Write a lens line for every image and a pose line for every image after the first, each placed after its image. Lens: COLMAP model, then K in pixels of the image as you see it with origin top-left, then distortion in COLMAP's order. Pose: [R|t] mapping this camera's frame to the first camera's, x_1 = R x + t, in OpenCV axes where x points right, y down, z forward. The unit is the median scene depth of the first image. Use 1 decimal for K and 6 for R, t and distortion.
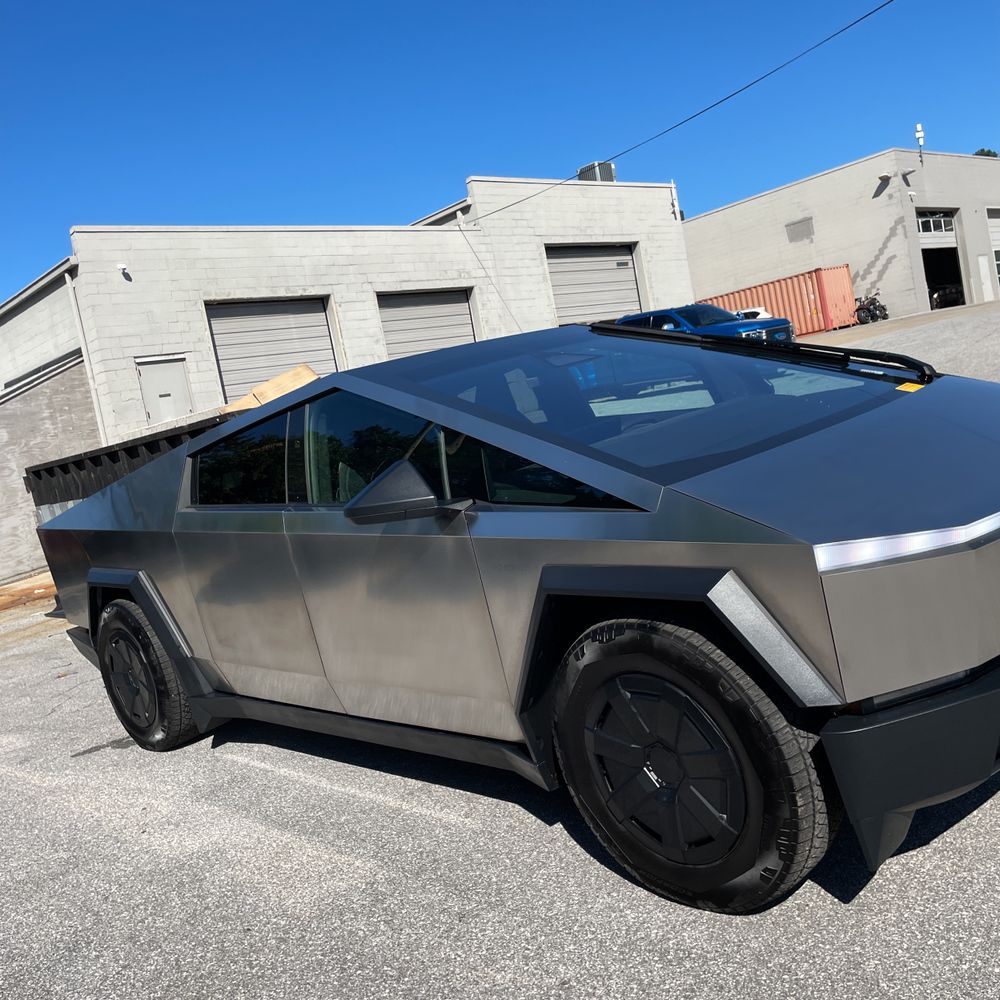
lens RADIAL K [[1028.4, 0, 498.4], [0, 1028.4, 485.4], [0, 0, 1]] dist [0.109130, -0.186240]
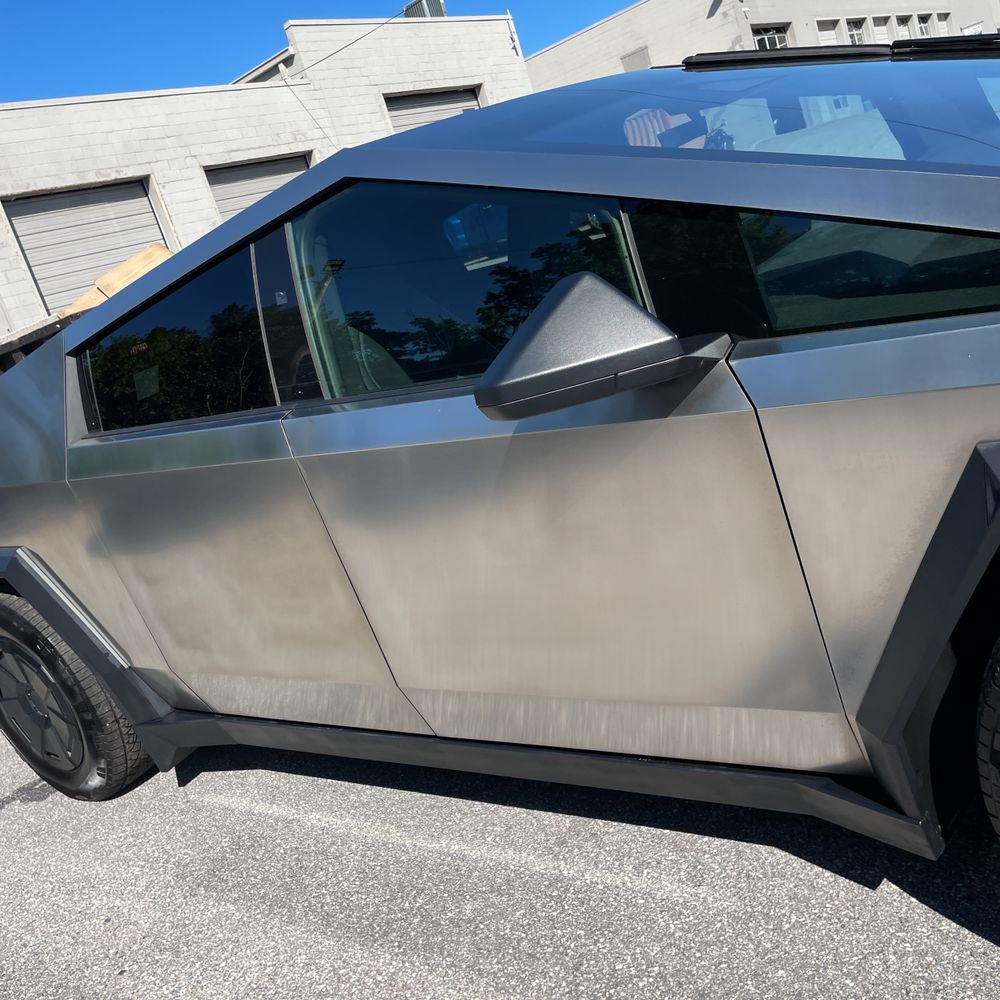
lens RADIAL K [[1017.9, 0, 493.7], [0, 1017.9, 495.5], [0, 0, 1]] dist [0.083399, -0.116416]
pose [[0.979700, -0.151702, 0.131053, -0.039917], [0.134266, 0.981981, 0.132985, 0.001667], [-0.148865, -0.112689, 0.982416, 0.098952]]
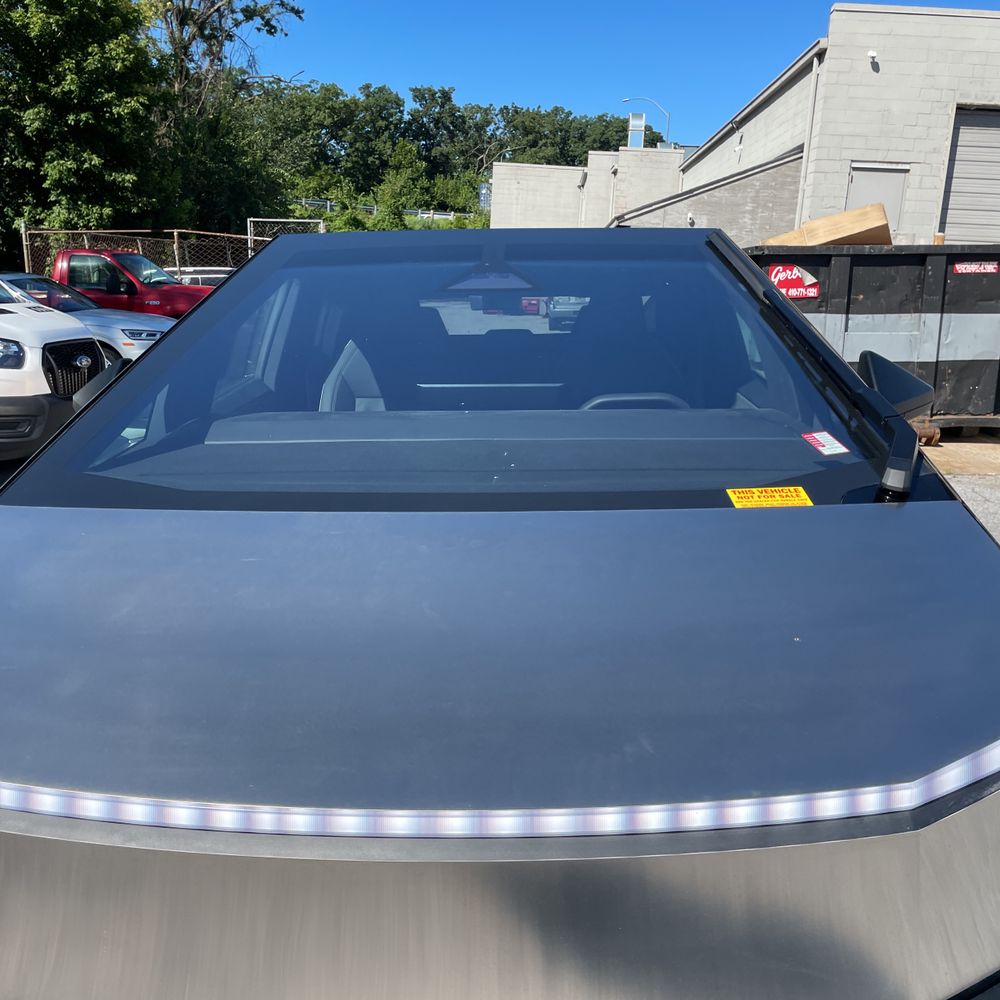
lens RADIAL K [[1017.9, 0, 493.7], [0, 1017.9, 495.5], [0, 0, 1]] dist [0.083399, -0.116416]
pose [[0.674676, 0.360993, -0.643814, 0.124522], [-0.220504, 0.930985, 0.290939, -0.043082], [0.704408, -0.054326, 0.707713, 0.121298]]
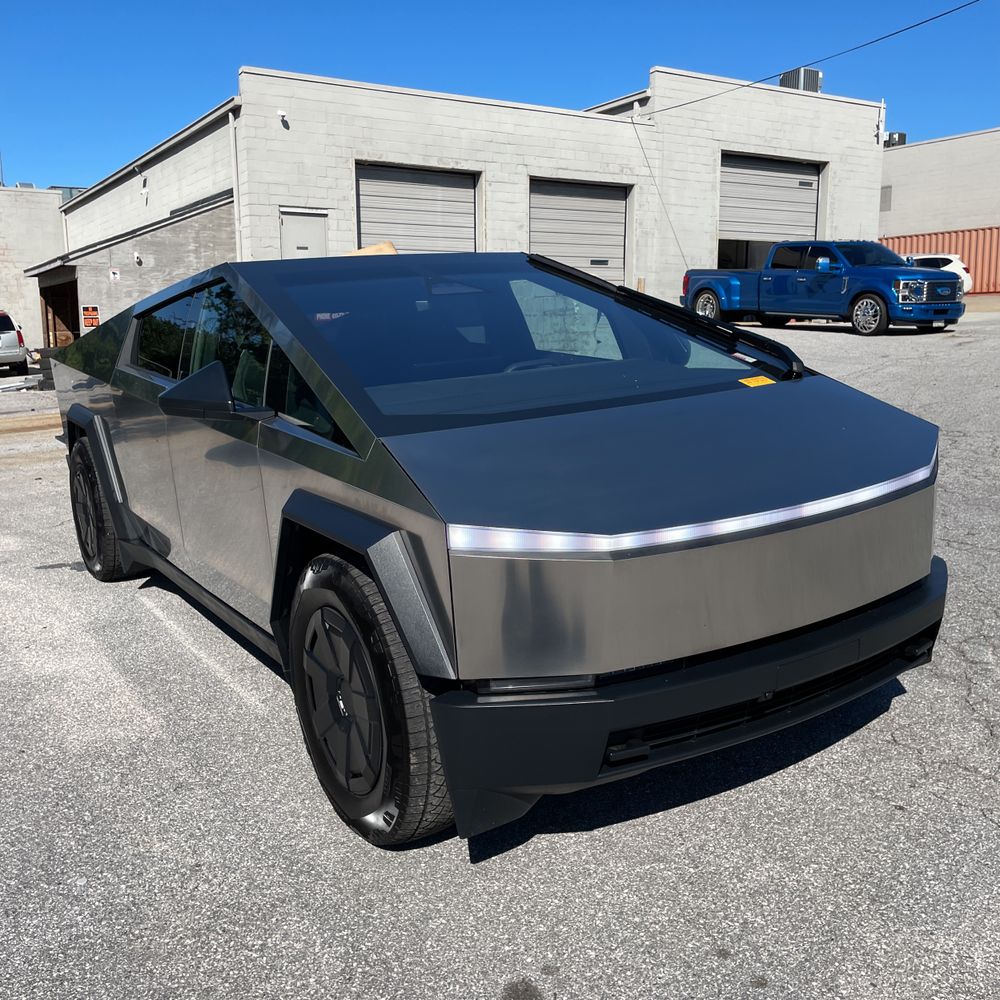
lens RADIAL K [[1031.1, 0, 485.5], [0, 1031.1, 494.0], [0, 0, 1]] dist [0.087428, -0.135294]
pose [[0.966338, 0.201552, -0.159898, 0.067736], [-0.182030, 0.974835, 0.128695, -0.014554], [0.181813, -0.095257, 0.978708, 0.003673]]
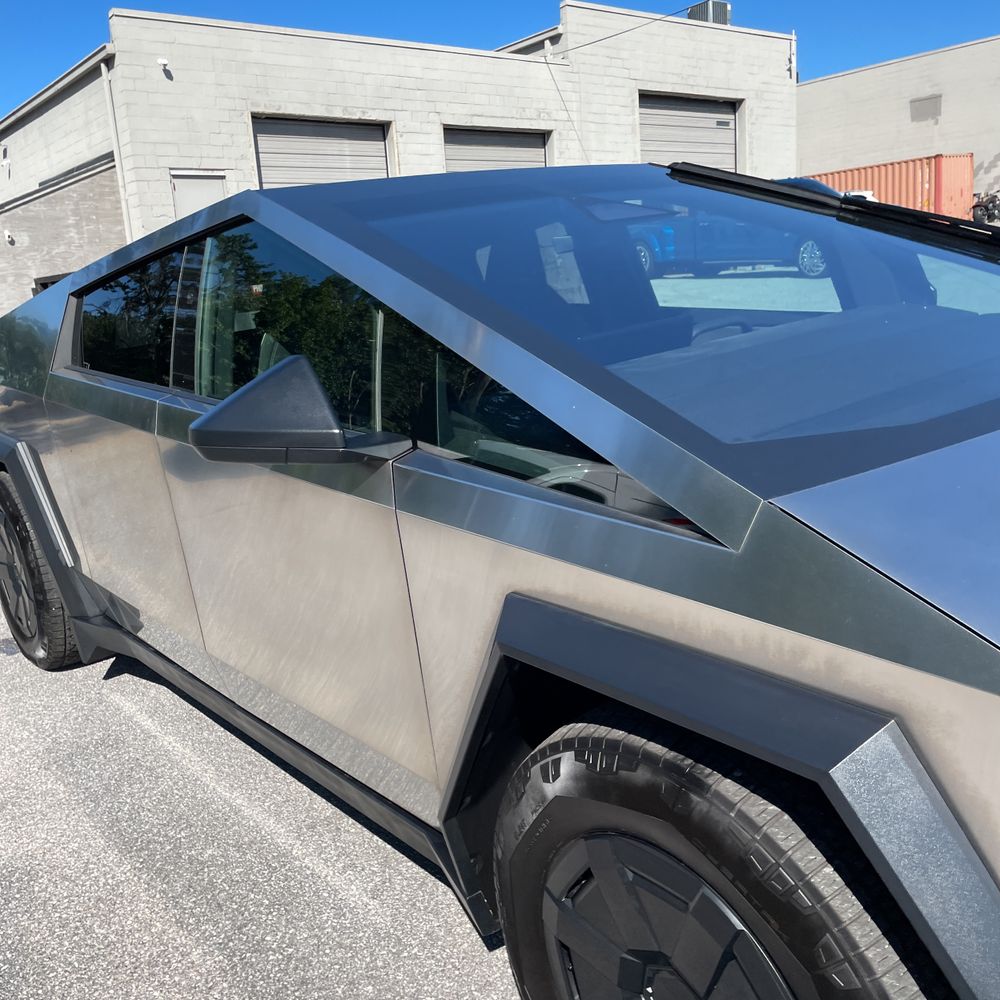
lens RADIAL K [[1019.5, 0, 494.4], [0, 1019.5, 507.2], [0, 0, 1]] dist [0.080927, -0.110976]
pose [[0.990889, 0.126836, -0.045295, 0.009466], [-0.118289, 0.980395, 0.157587, -0.008408], [0.064395, -0.150793, 0.986466, 0.082951]]
